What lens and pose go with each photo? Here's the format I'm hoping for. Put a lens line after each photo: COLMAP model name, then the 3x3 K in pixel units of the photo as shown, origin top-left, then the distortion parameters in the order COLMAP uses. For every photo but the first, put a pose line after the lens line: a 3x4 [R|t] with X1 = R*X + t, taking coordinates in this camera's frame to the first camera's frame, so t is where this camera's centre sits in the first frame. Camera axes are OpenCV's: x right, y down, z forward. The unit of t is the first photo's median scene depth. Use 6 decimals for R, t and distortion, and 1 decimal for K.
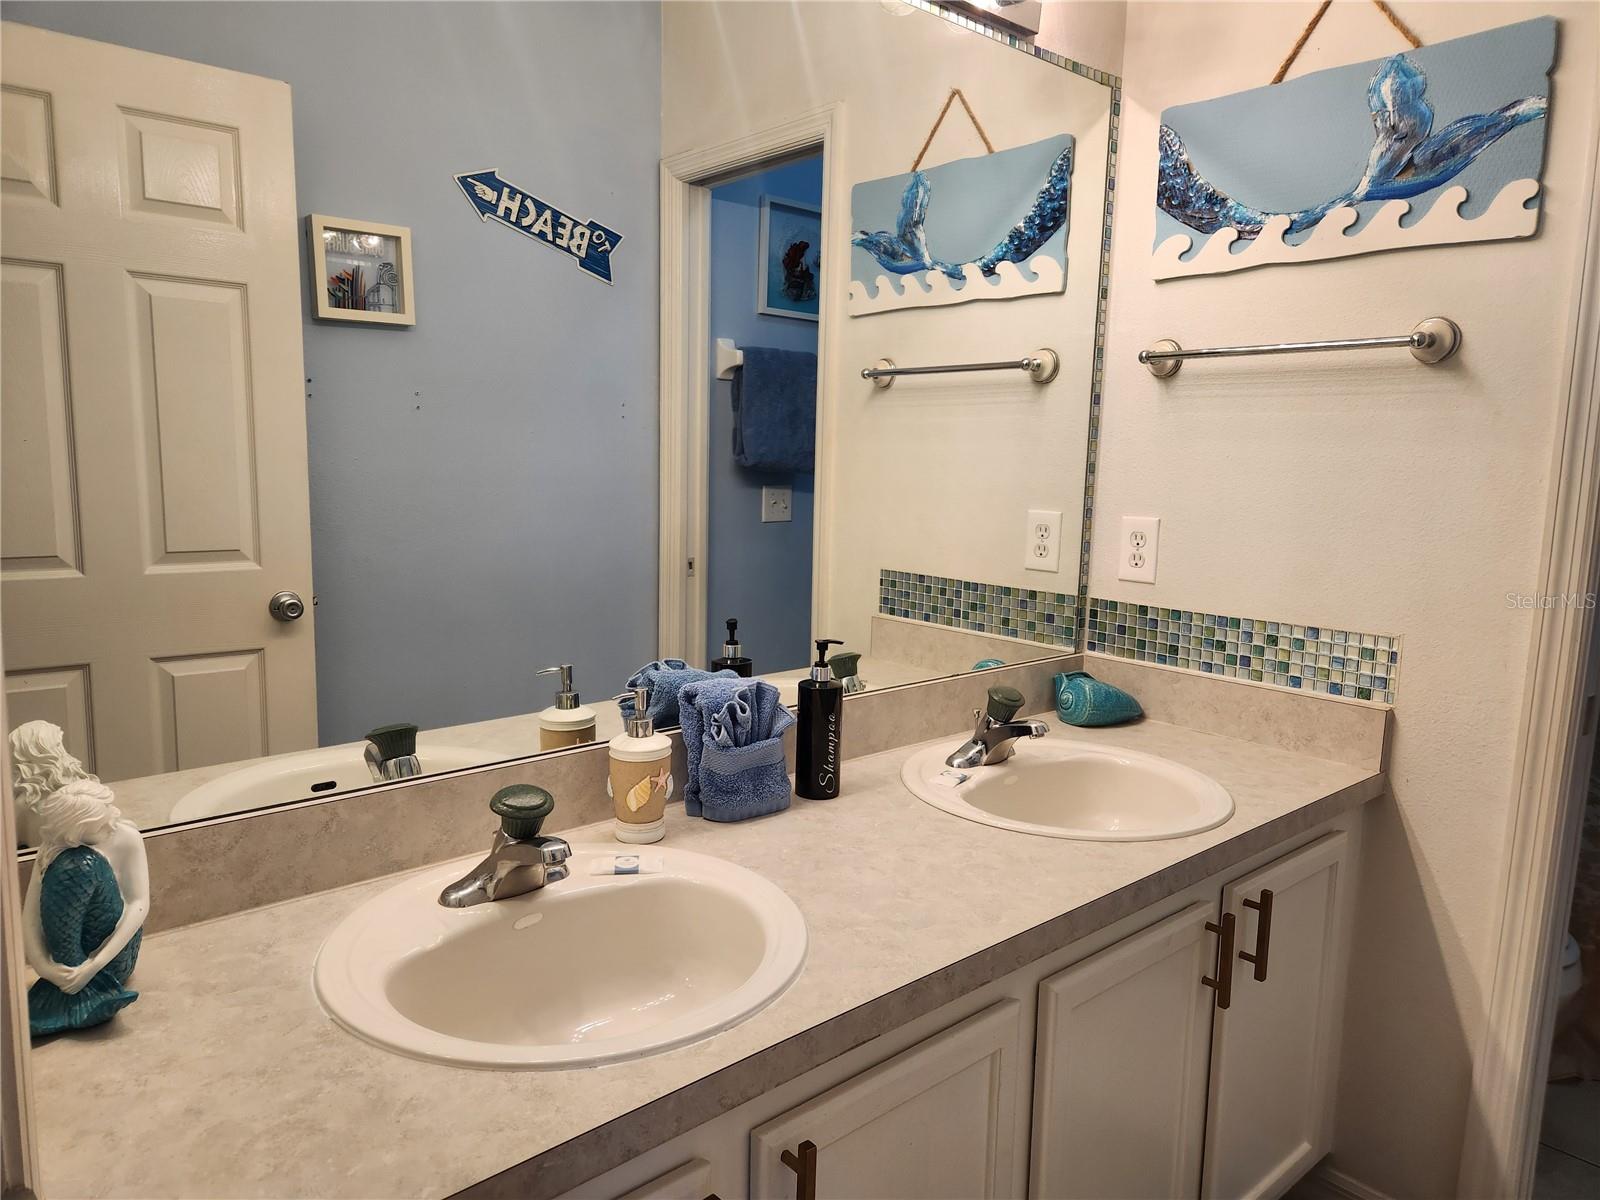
lens RADIAL K [[1083.8, 0, 788.8], [0, 1083.8, 611.3], [0, 0, 1]] dist [0.061022, -0.053198]
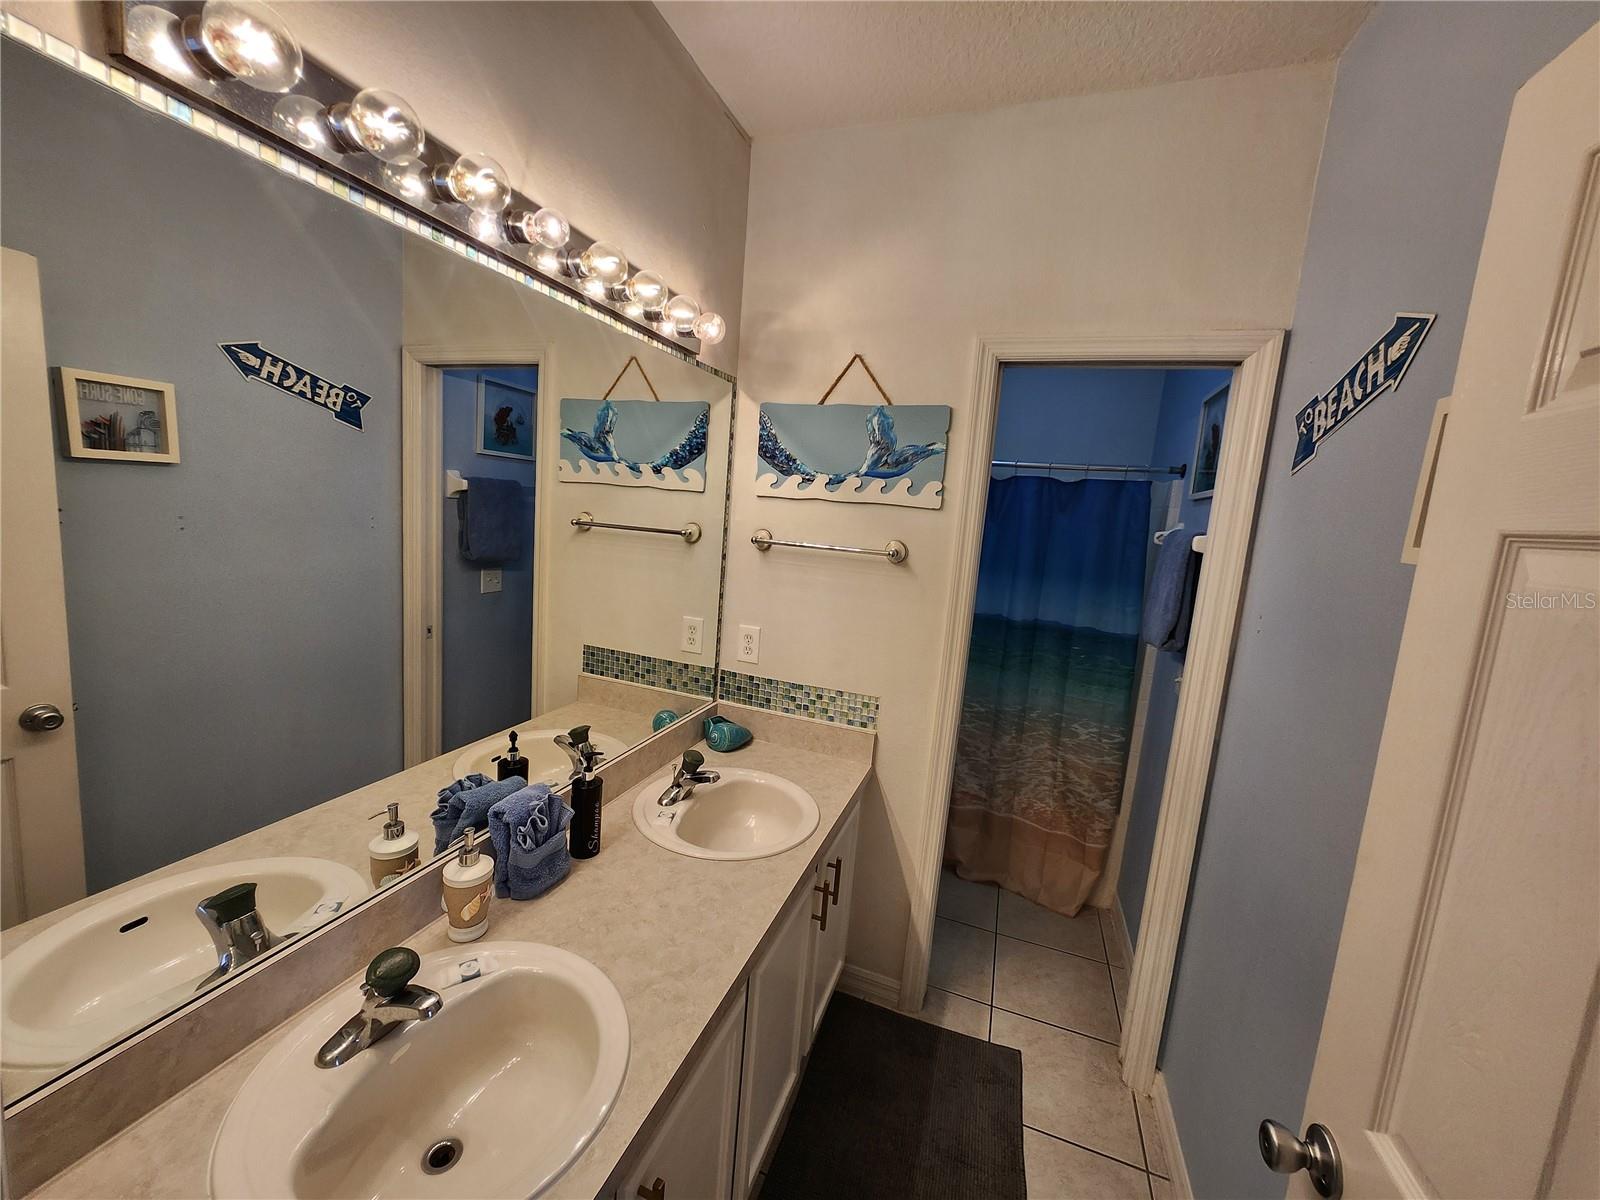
lens RADIAL K [[631.6, 0, 800.1], [0, 631.6, 593.0], [0, 0, 1]] dist [-0.002083, -0.000016]
pose [[0.874763, -0.016015, 0.484287, -0.097940], [0.007214, 0.999773, 0.020030, -0.155380], [-0.484498, -0.014028, 0.874680, 0.064492]]
